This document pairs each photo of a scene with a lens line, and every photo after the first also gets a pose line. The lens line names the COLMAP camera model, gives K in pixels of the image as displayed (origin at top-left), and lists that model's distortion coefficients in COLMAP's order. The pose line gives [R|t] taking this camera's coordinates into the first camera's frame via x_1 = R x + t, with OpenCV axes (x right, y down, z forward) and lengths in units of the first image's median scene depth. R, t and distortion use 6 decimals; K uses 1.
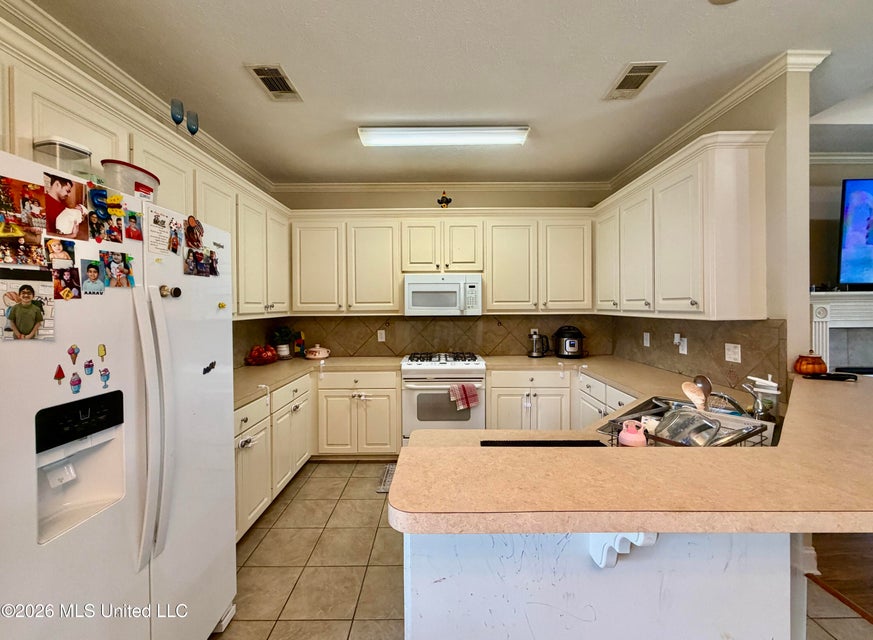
lens RADIAL K [[356.0, 0, 431.6], [0, 356.0, 306.9], [0, 0, 1]] dist [0.000730, -0.000263]
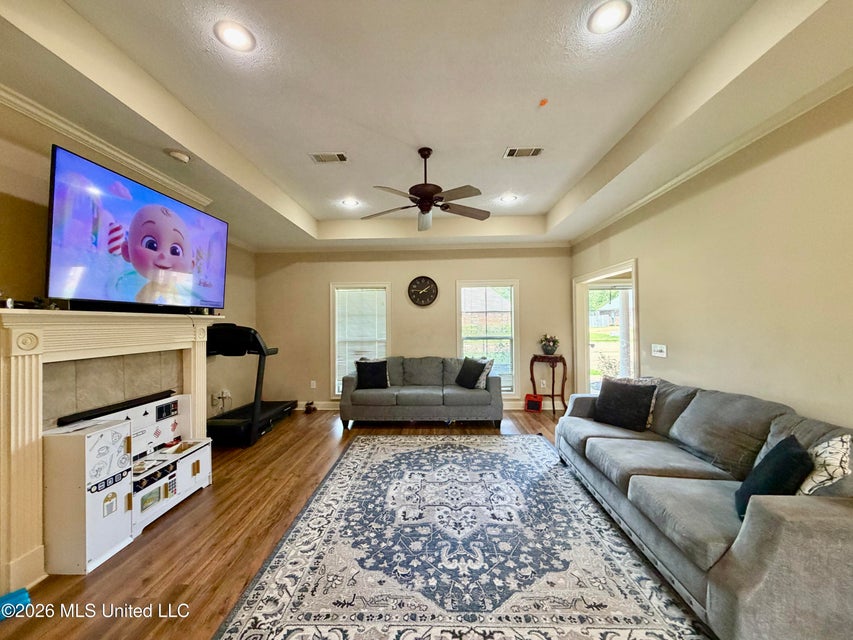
lens RADIAL K [[347.8, 0, 429.7], [0, 347.8, 320.3], [0, 0, 1]] dist [0.000730, -0.000263]
pose [[0.018714, 0.019132, 0.999642, 0.529262], [0.011365, 0.999748, -0.019347, -0.001892], [-0.999760, 0.011723, 0.018492, 0.288502]]
